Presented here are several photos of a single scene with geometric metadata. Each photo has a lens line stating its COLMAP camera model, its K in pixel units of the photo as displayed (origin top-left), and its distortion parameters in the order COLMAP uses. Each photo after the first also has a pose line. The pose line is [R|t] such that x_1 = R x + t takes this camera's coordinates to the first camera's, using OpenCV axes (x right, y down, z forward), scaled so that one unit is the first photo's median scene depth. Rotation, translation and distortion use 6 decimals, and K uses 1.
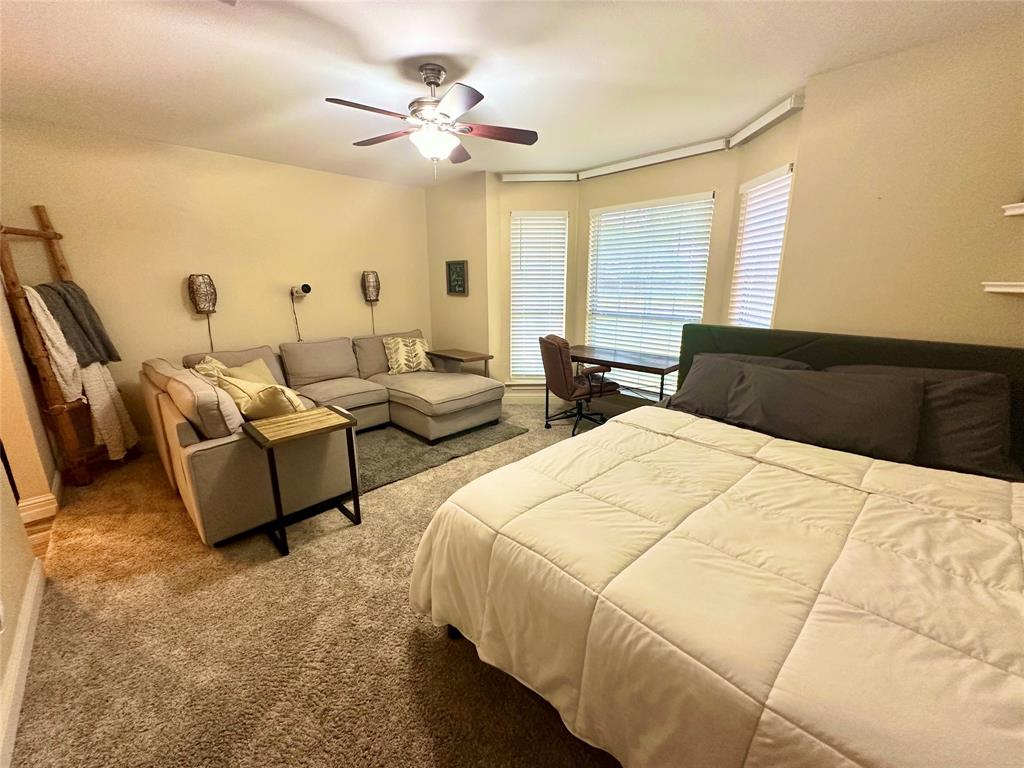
lens RADIAL K [[407.1, 0, 512.4], [0, 407.1, 384.0], [0, 0, 1]] dist [-0.004215, 0.000379]
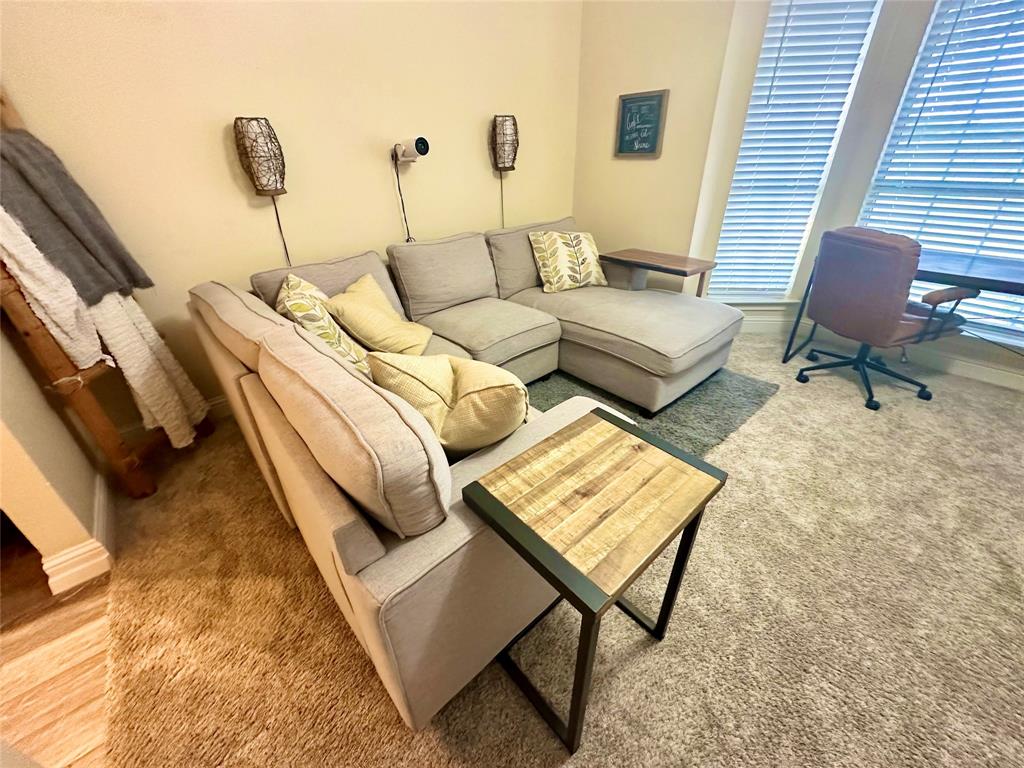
lens RADIAL K [[407.1, 0, 511.7], [0, 407.1, 384.3], [0, 0, 1]] dist [-0.004215, 0.000379]
pose [[0.997164, 0.019192, -0.072770, -0.387343], [0.001266, 0.962519, 0.271211, -0.074497], [0.075247, -0.270534, 0.959765, 0.420729]]
